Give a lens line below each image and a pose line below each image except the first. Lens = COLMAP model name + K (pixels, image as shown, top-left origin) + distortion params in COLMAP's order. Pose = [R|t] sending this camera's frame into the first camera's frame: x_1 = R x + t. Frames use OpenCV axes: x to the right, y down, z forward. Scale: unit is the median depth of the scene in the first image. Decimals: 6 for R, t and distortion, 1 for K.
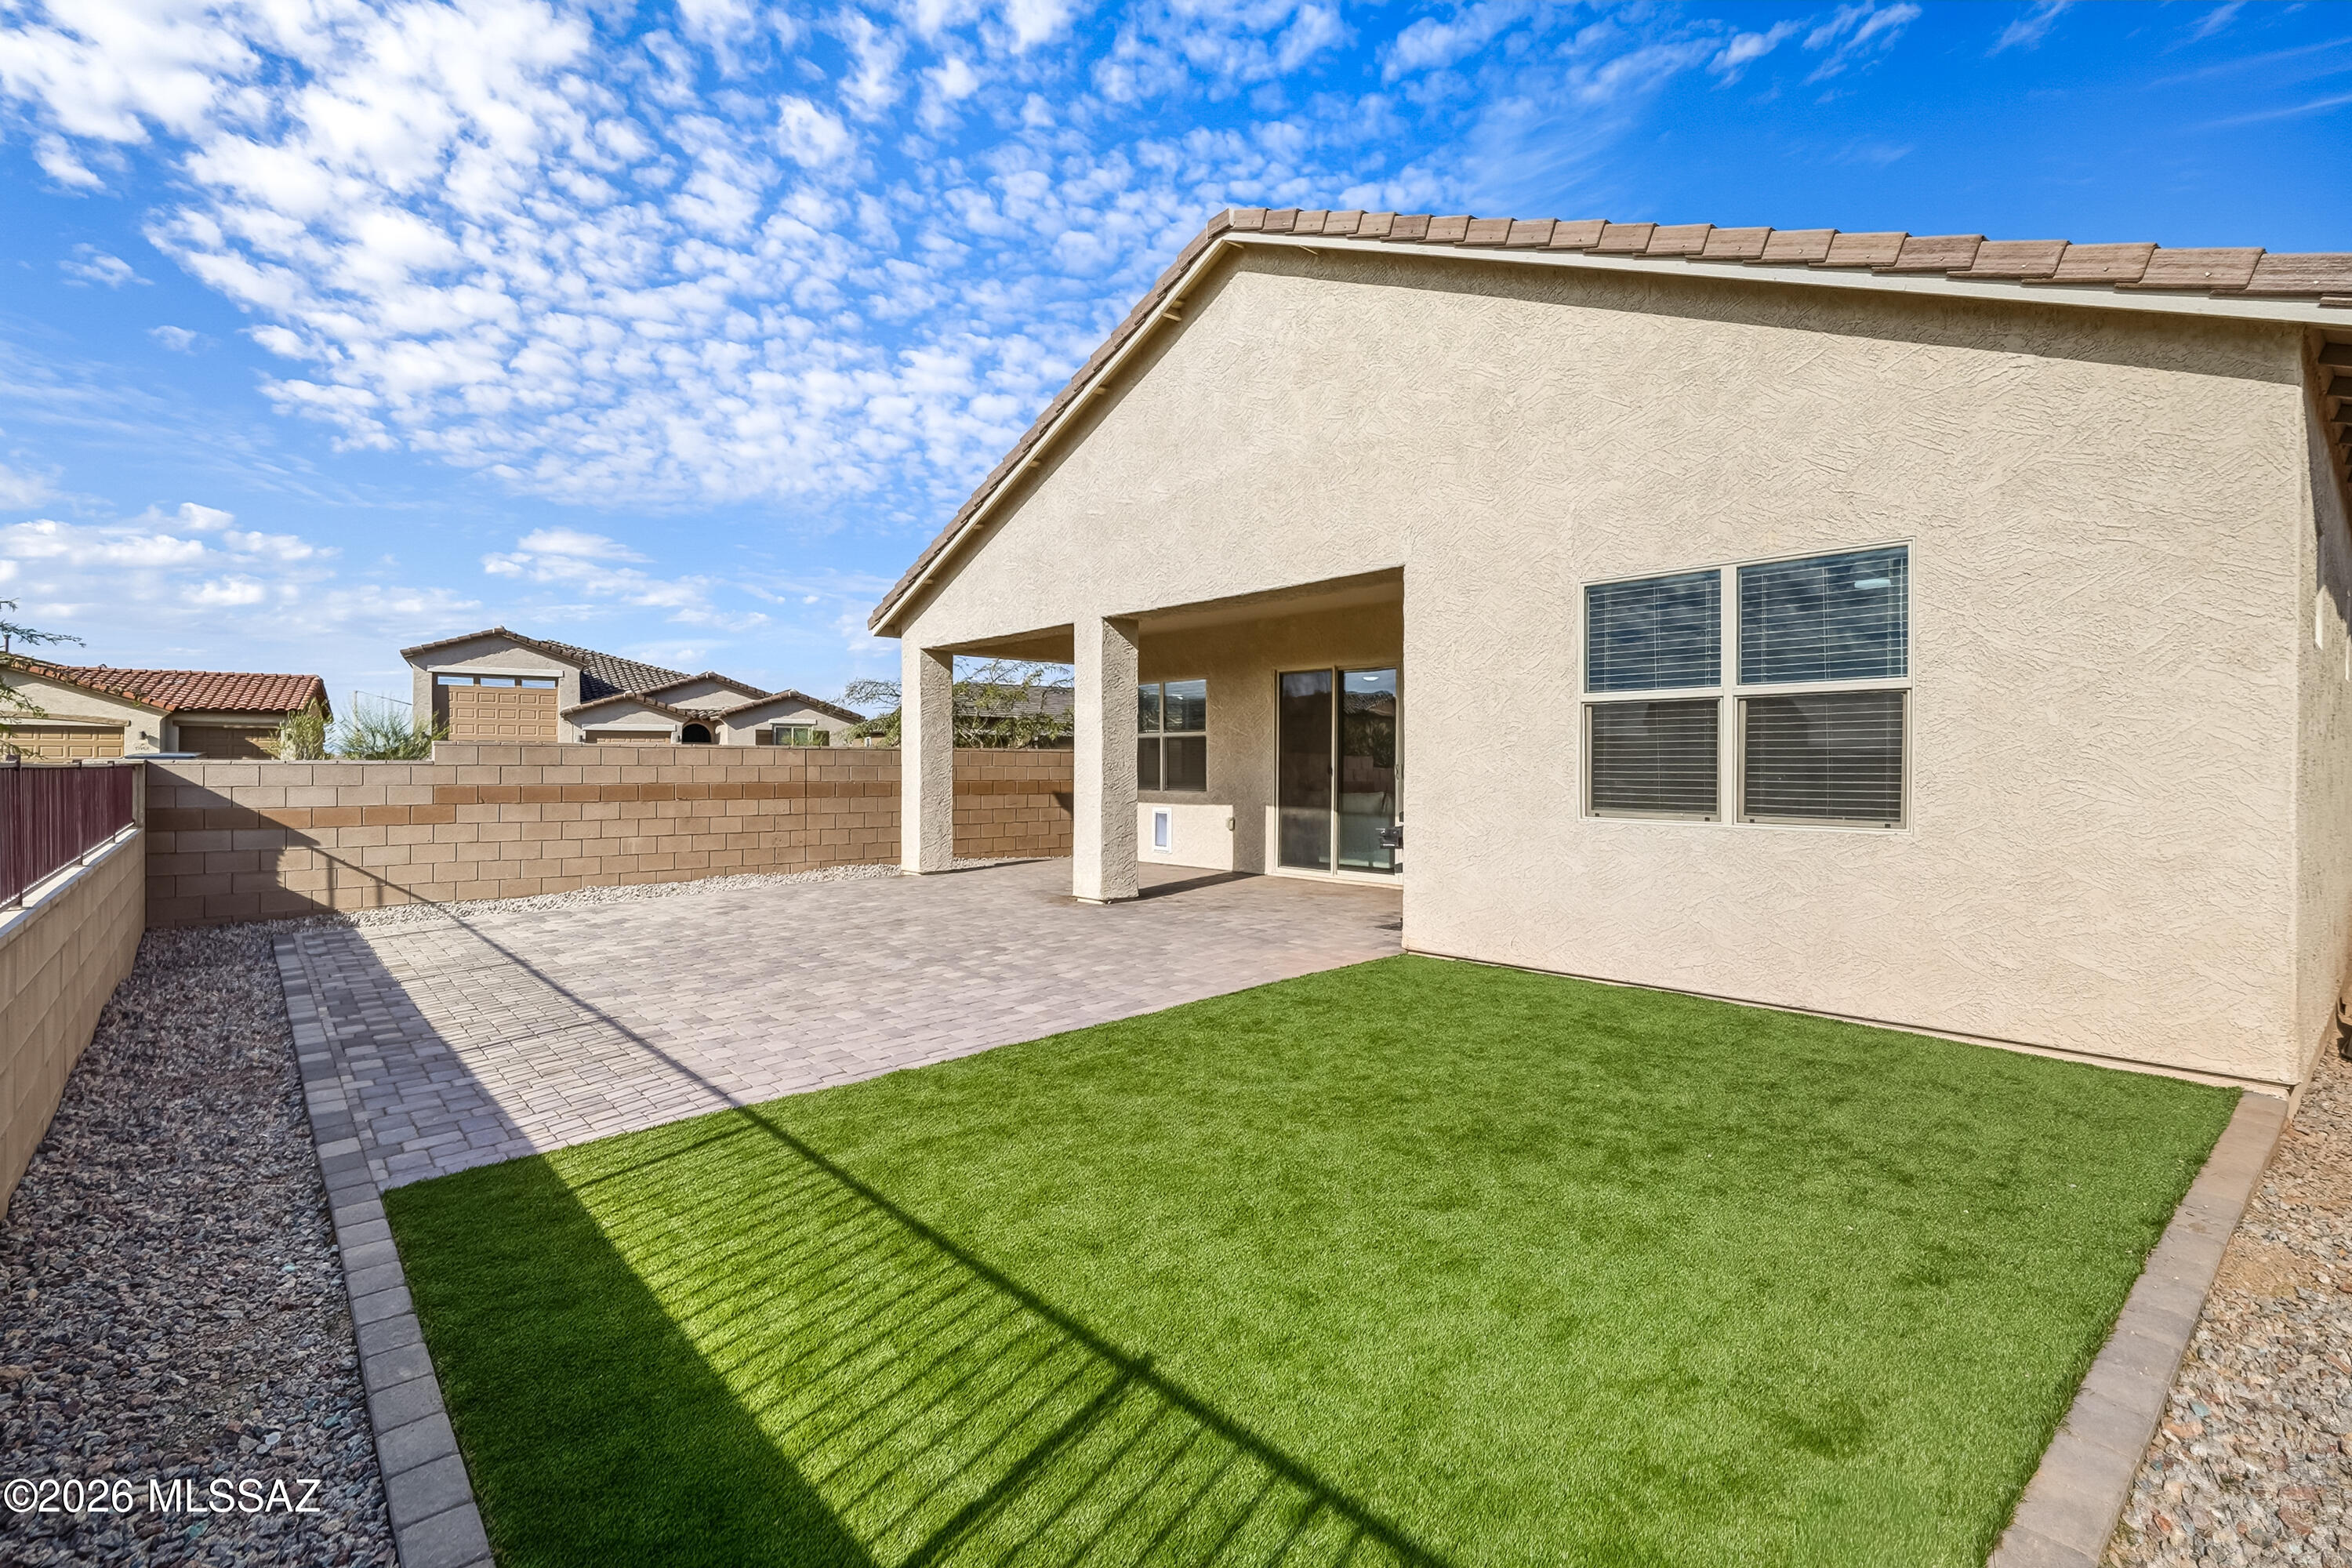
lens RADIAL K [[1083.8, 0, 1174.7], [0, 1083.8, 780.5], [0, 0, 1]] dist [0.000249, -0.000291]
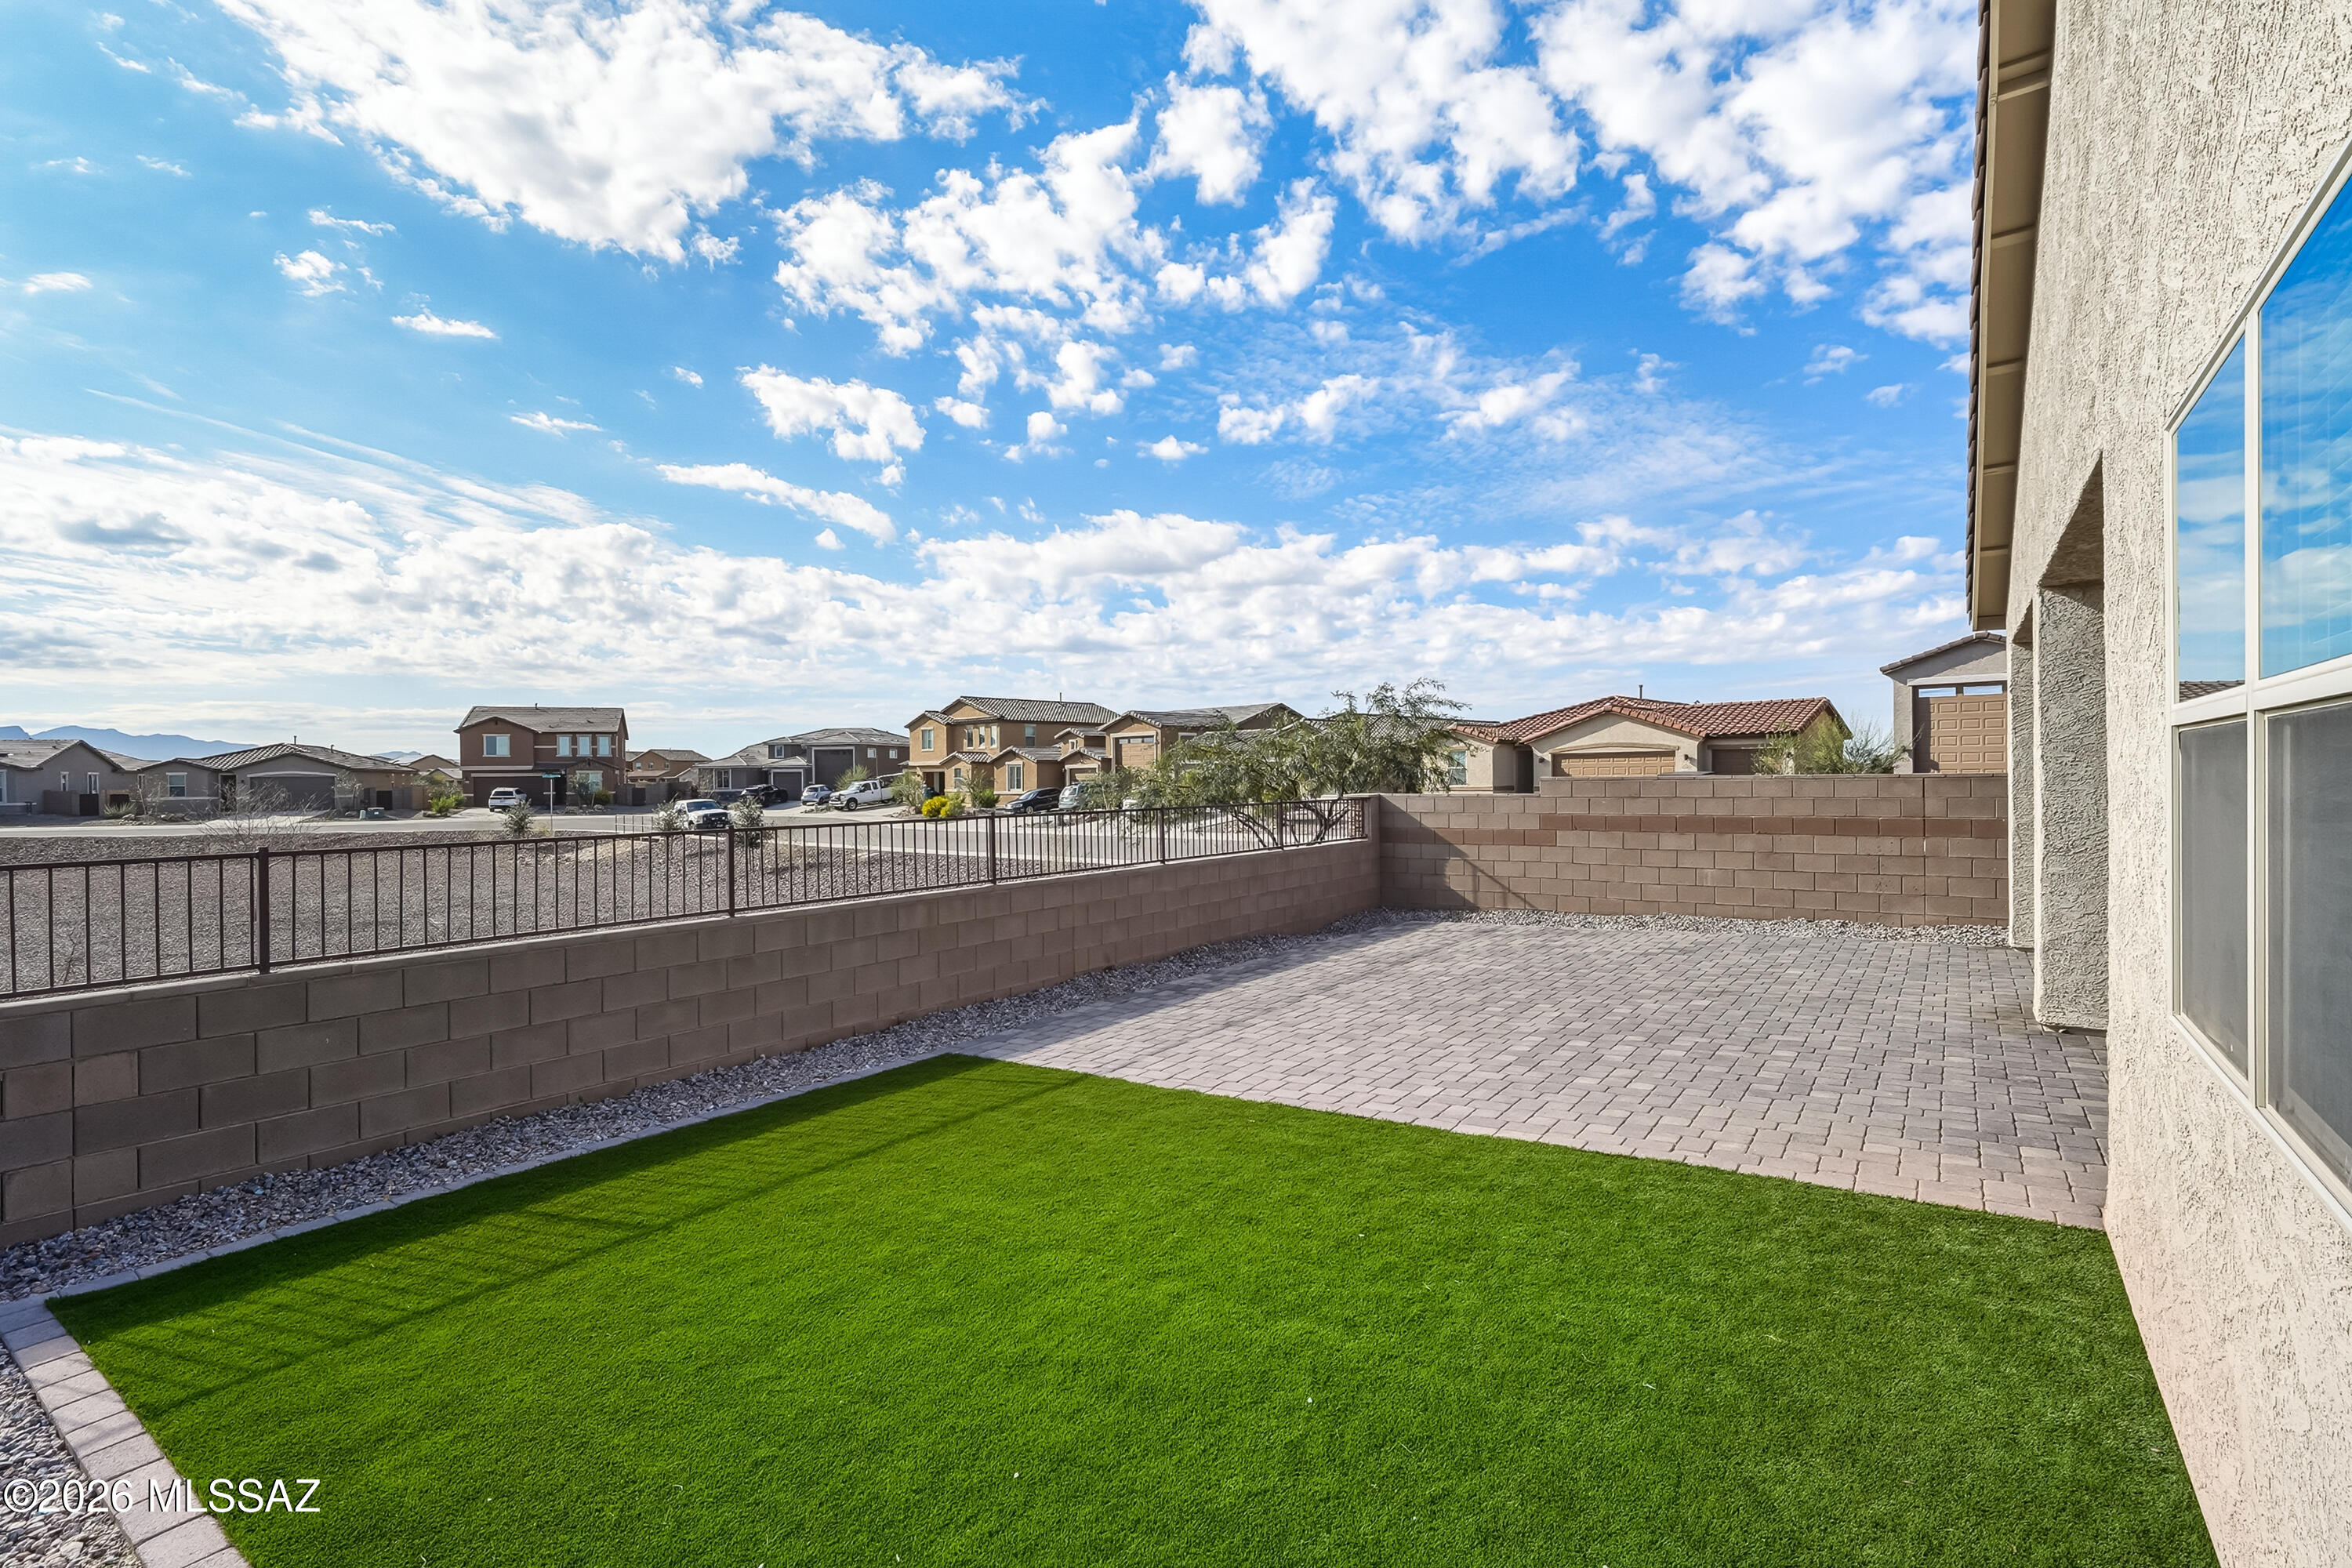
lens RADIAL K [[1083.8, 0, 1177.6], [0, 1083.8, 782.4], [0, 0, 1]] dist [0.000249, -0.000291]
pose [[0.235113, -0.000565, -0.971968, 0.137646], [-0.000491, 1.000000, -0.000700, -0.010316], [0.971968, 0.000642, 0.235112, 0.110051]]
